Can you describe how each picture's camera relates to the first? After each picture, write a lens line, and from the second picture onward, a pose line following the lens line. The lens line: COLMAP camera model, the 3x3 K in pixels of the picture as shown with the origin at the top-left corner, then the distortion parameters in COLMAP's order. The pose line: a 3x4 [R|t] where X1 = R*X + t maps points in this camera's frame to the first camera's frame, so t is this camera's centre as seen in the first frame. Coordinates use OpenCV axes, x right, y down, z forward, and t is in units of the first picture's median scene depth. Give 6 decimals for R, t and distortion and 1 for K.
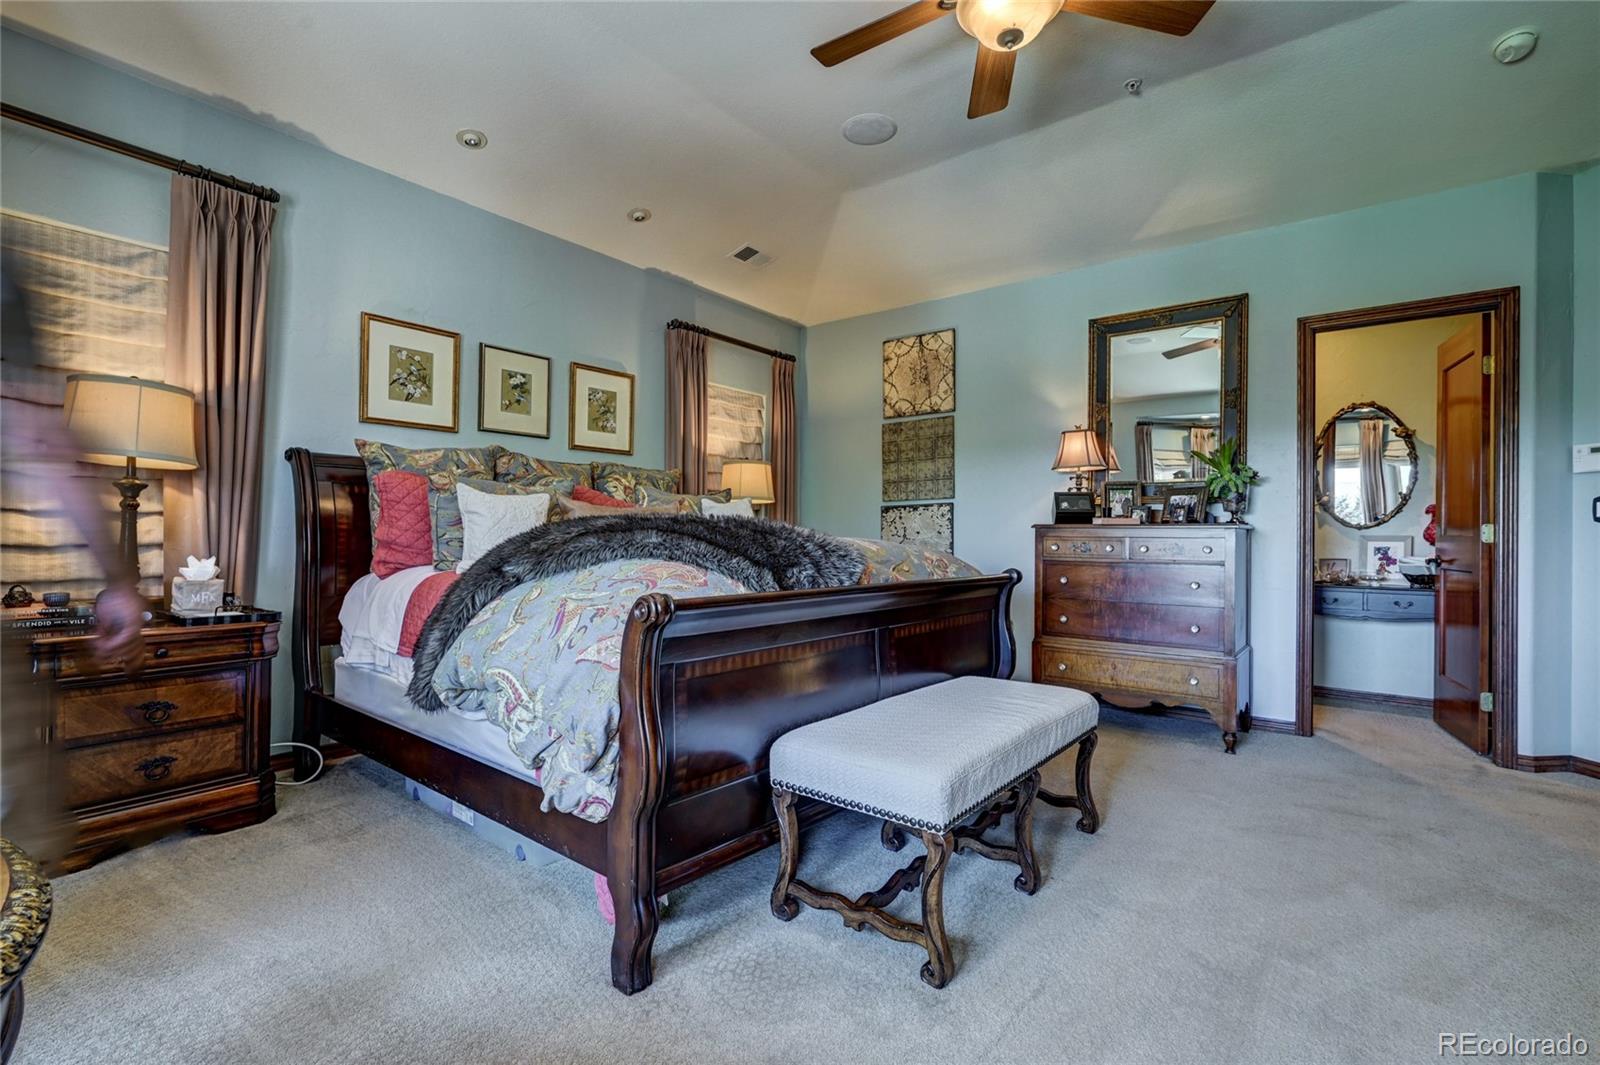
lens RADIAL K [[714.2, 0, 800.0], [0, 714.2, 532.5], [0, 0, 1]] dist [0.000081, 0.000145]
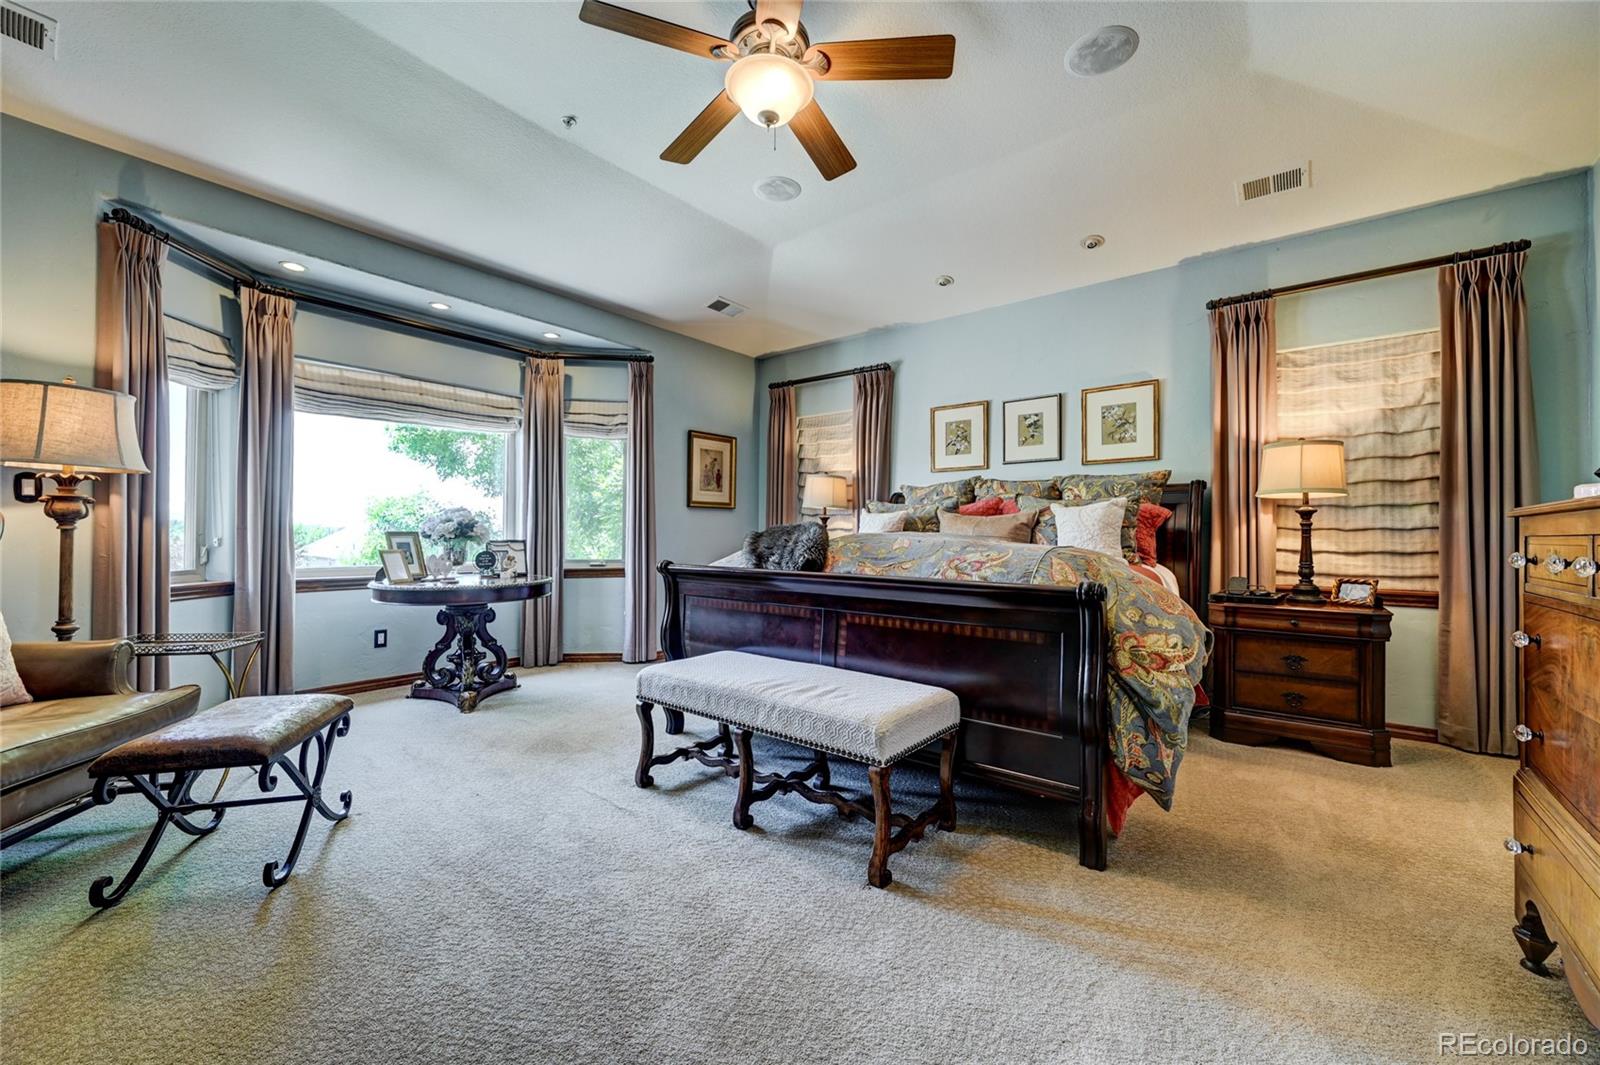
lens RADIAL K [[631.0, 0, 800.0], [0, 631.0, 532.5], [0, 0, 1]] dist [-0.000173, -0.000053]
pose [[-0.007126, -0.016810, -0.999833, 0.695606], [-0.006405, 0.999839, -0.016764, 0.011600], [0.999954, 0.006285, -0.007233, 0.550308]]
